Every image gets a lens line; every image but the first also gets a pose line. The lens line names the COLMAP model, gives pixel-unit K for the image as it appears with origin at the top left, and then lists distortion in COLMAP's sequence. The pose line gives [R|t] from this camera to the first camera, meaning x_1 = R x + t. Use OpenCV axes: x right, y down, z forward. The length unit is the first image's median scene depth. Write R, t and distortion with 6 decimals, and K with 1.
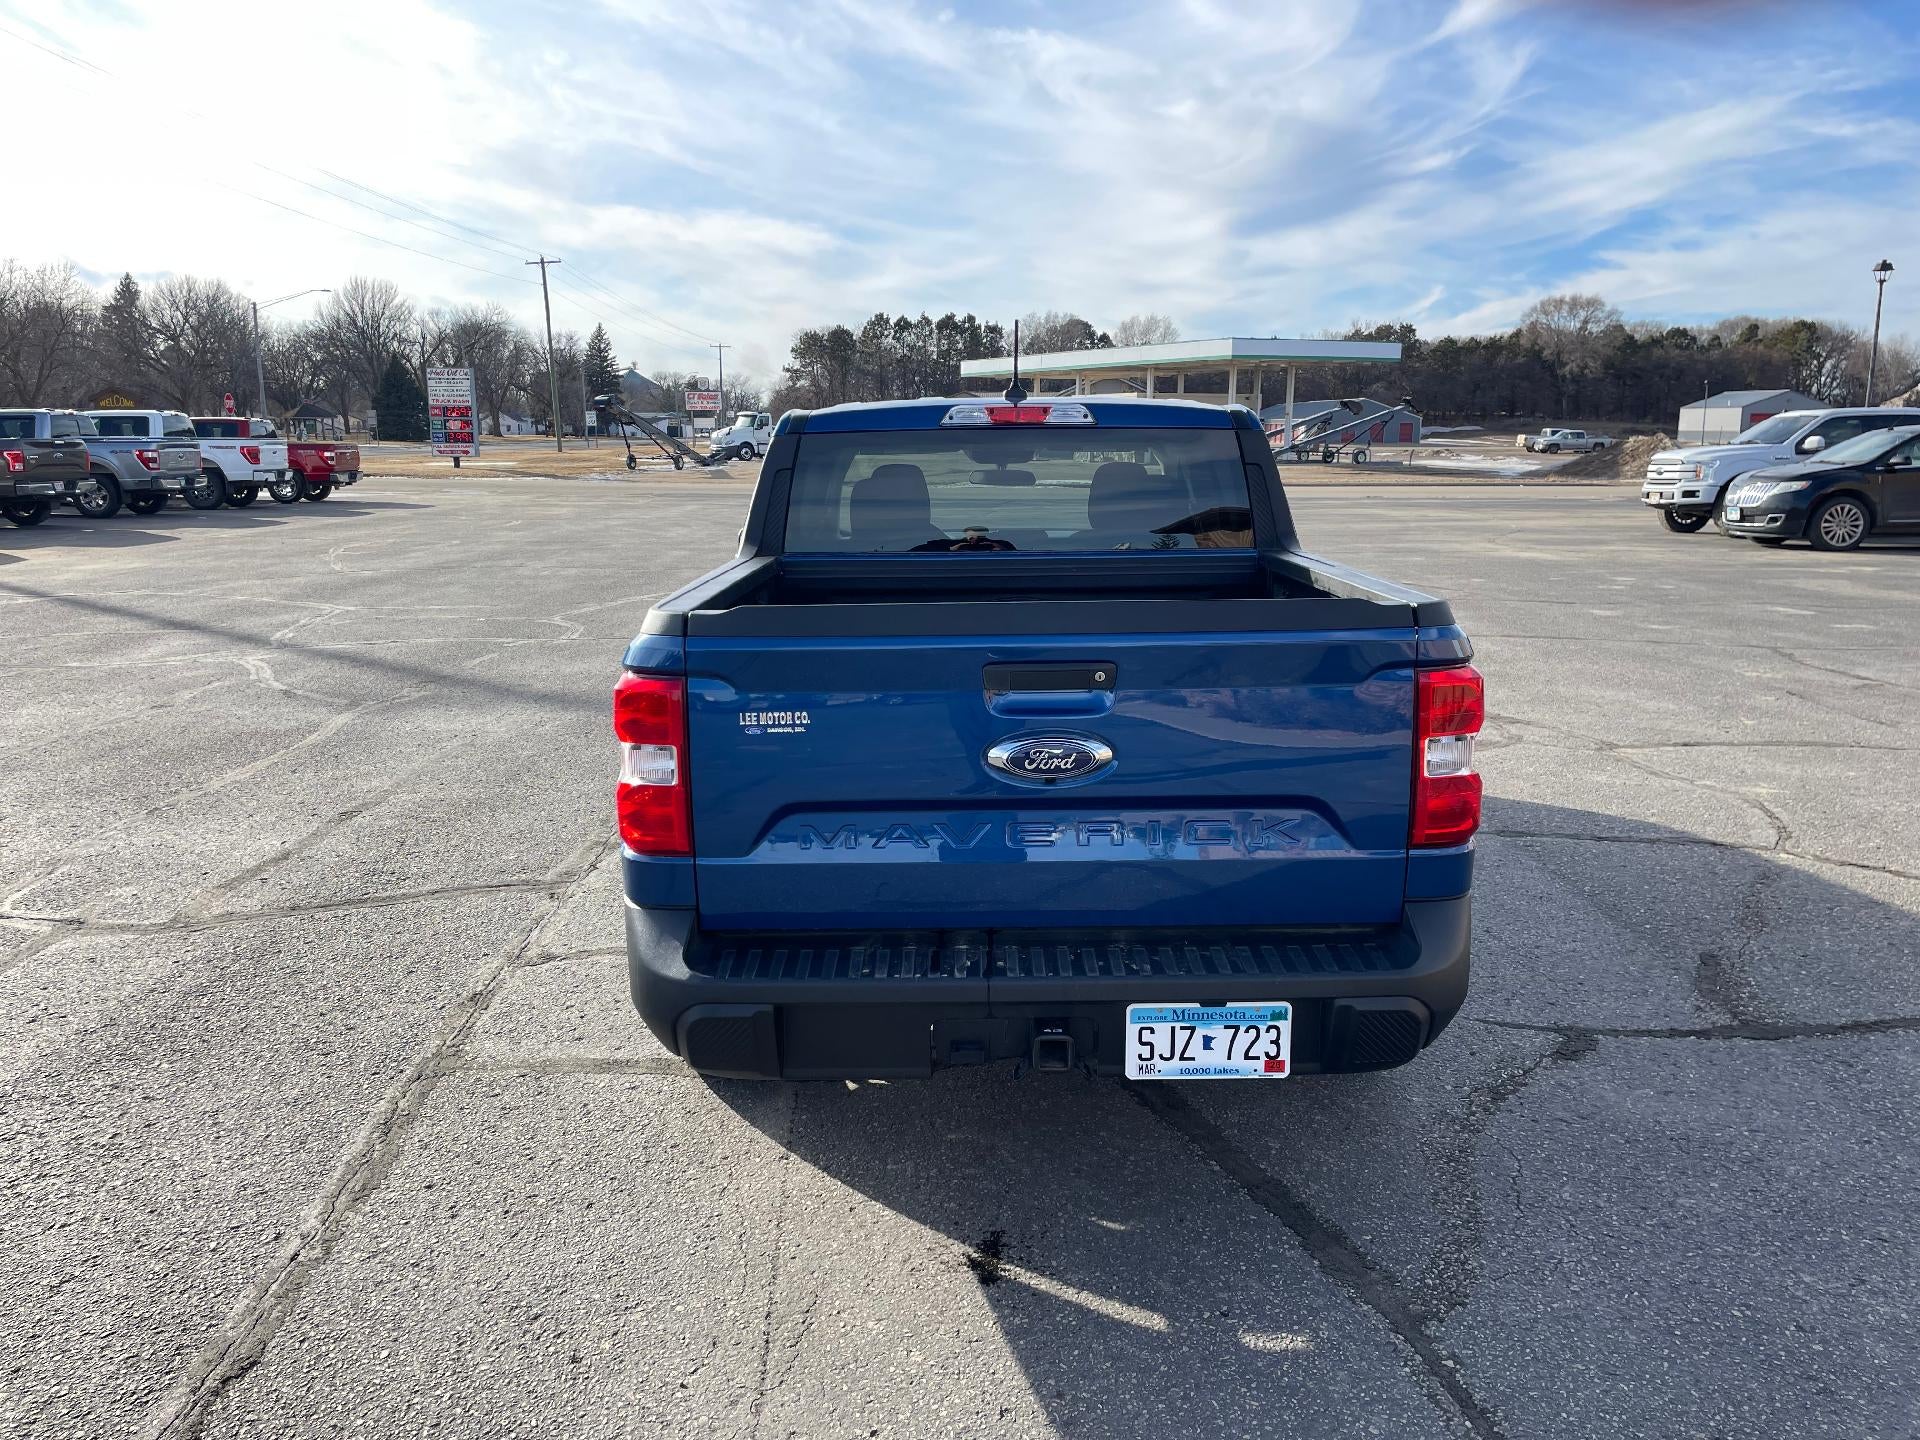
lens RADIAL K [[1435.2, 0, 960.0], [0, 1435.2, 720.0], [0, 0, 1]] dist [0.088384, -0.115597]
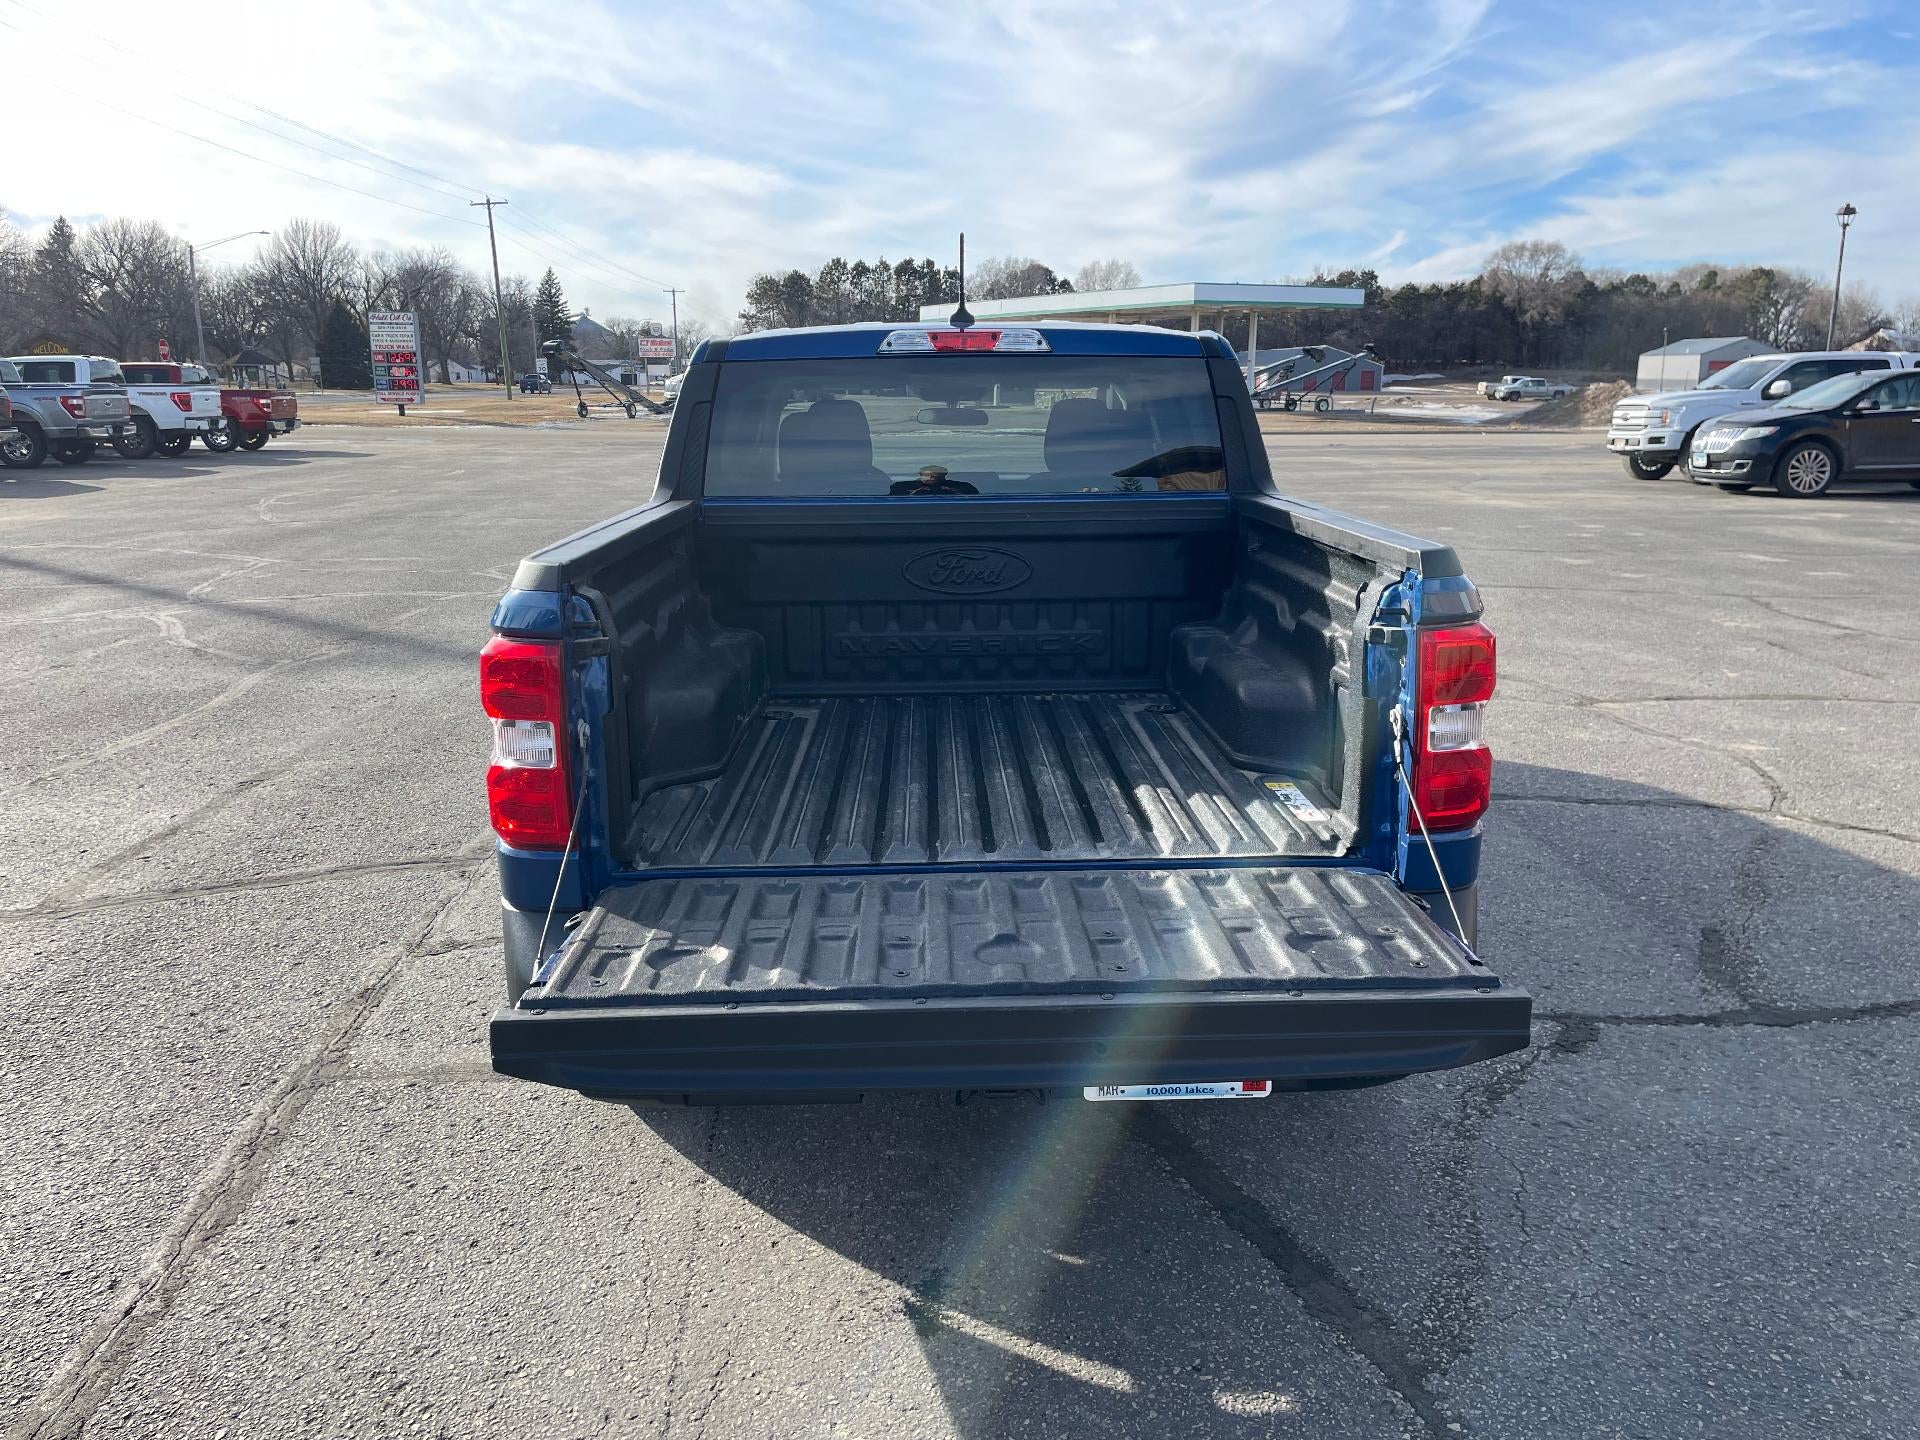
lens RADIAL K [[1439.8, 0, 961.2], [0, 1439.8, 725.6], [0, 0, 1]] dist [0.084030, -0.112601]
pose [[0.999615, -0.006608, 0.026959, 0.009110], [0.005605, 0.999295, 0.037131, -0.004751], [-0.027185, -0.036966, 0.998947, 0.068279]]
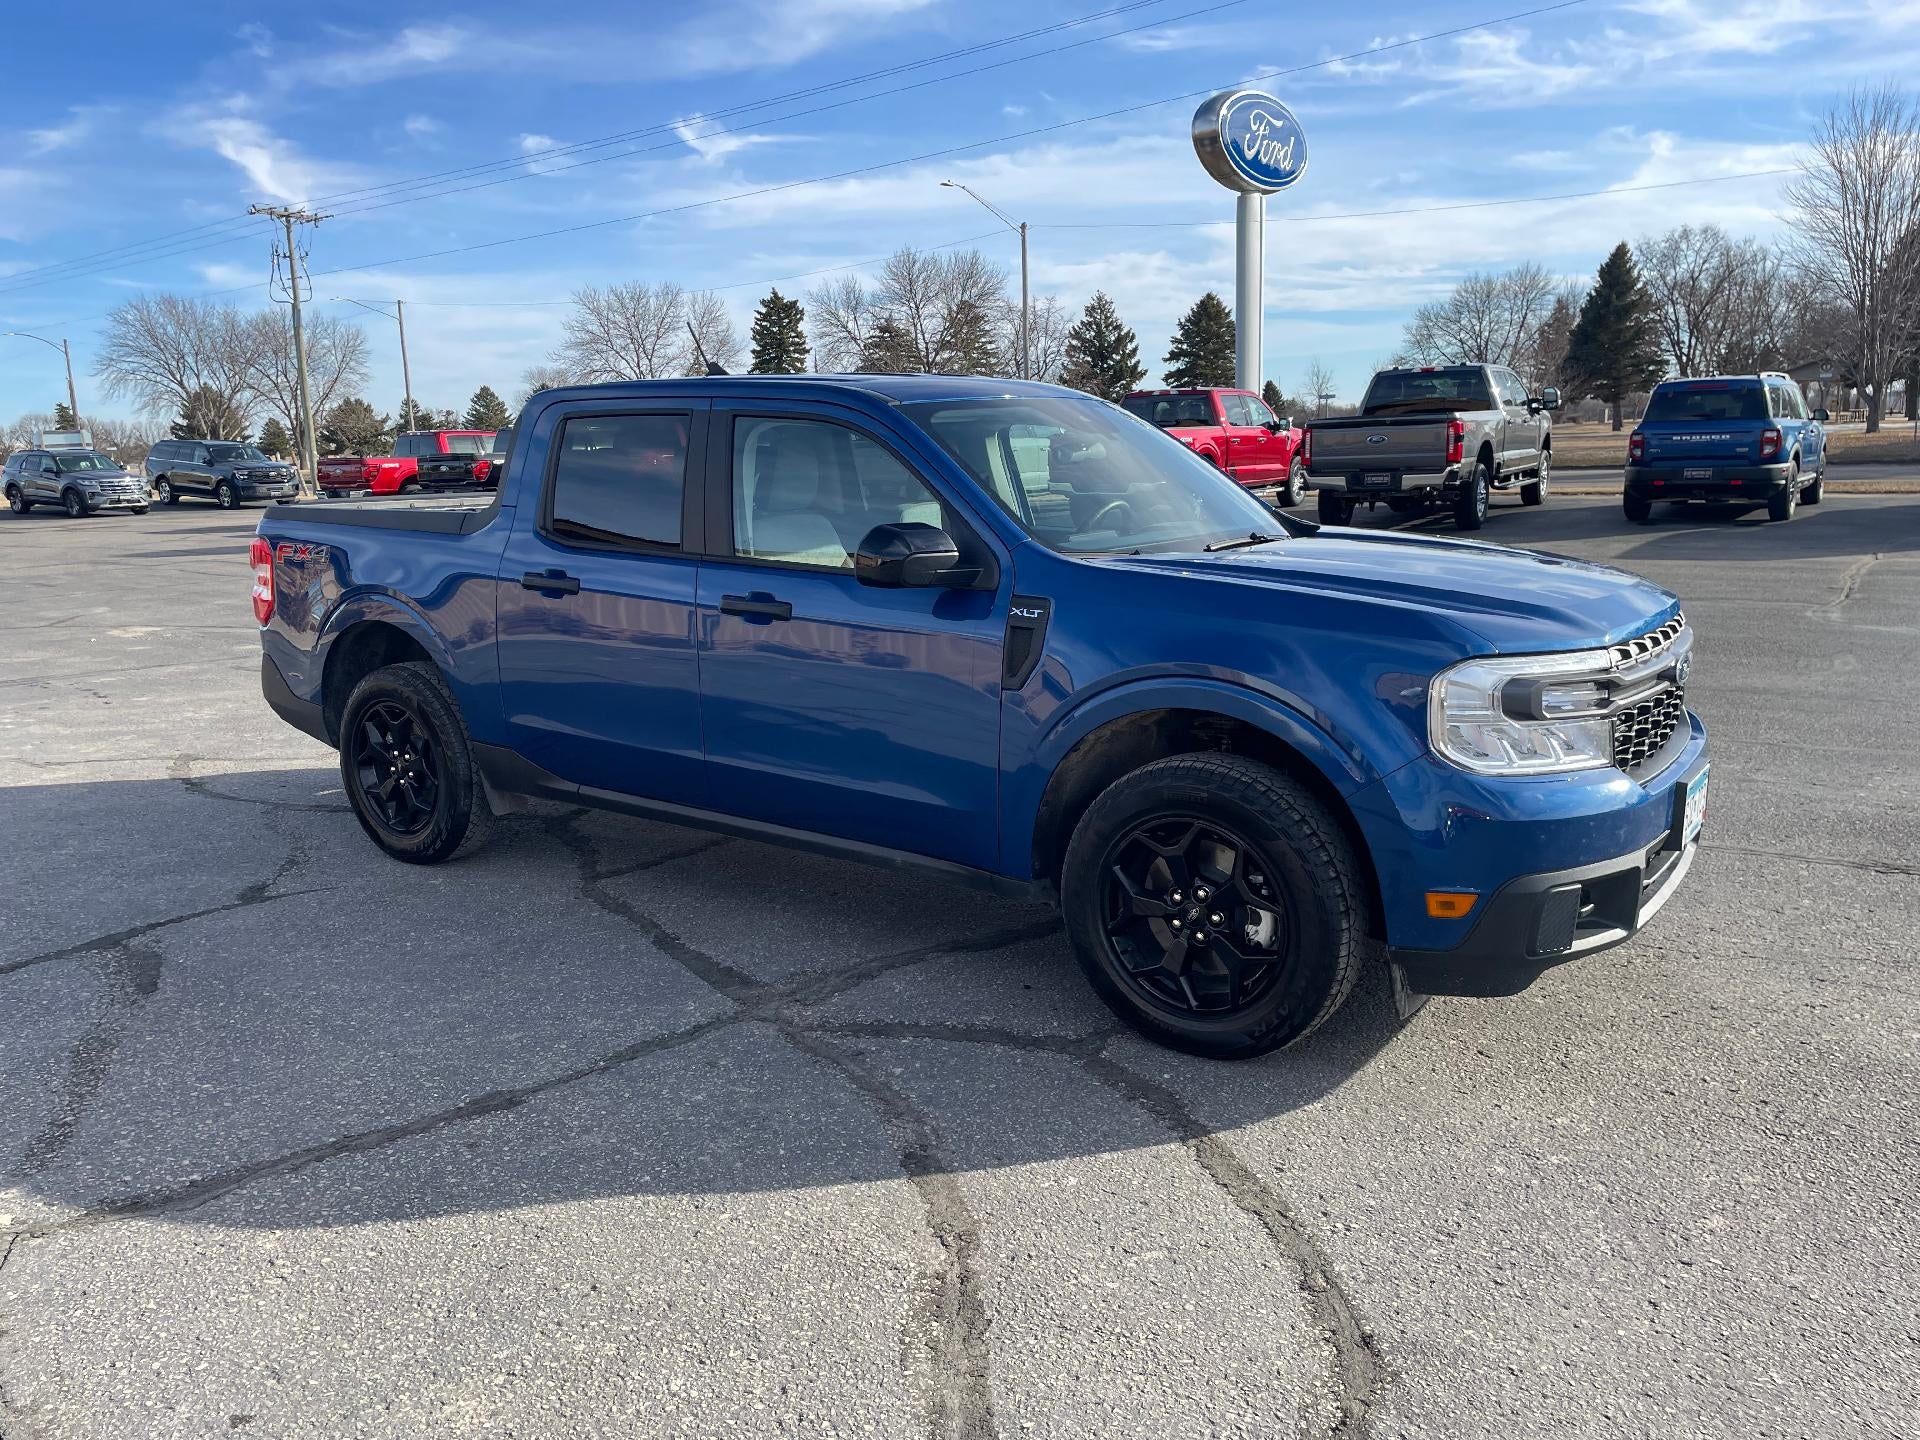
lens RADIAL K [[1435.2, 0, 960.0], [0, 1435.2, 720.0], [0, 0, 1]] dist [0.088384, -0.115597]
pose [[-0.569581, 0.174752, -0.803143, 0.723263], [-0.129917, 0.945712, 0.297909, -0.262101], [0.811603, 0.274026, -0.515957, 1.432364]]
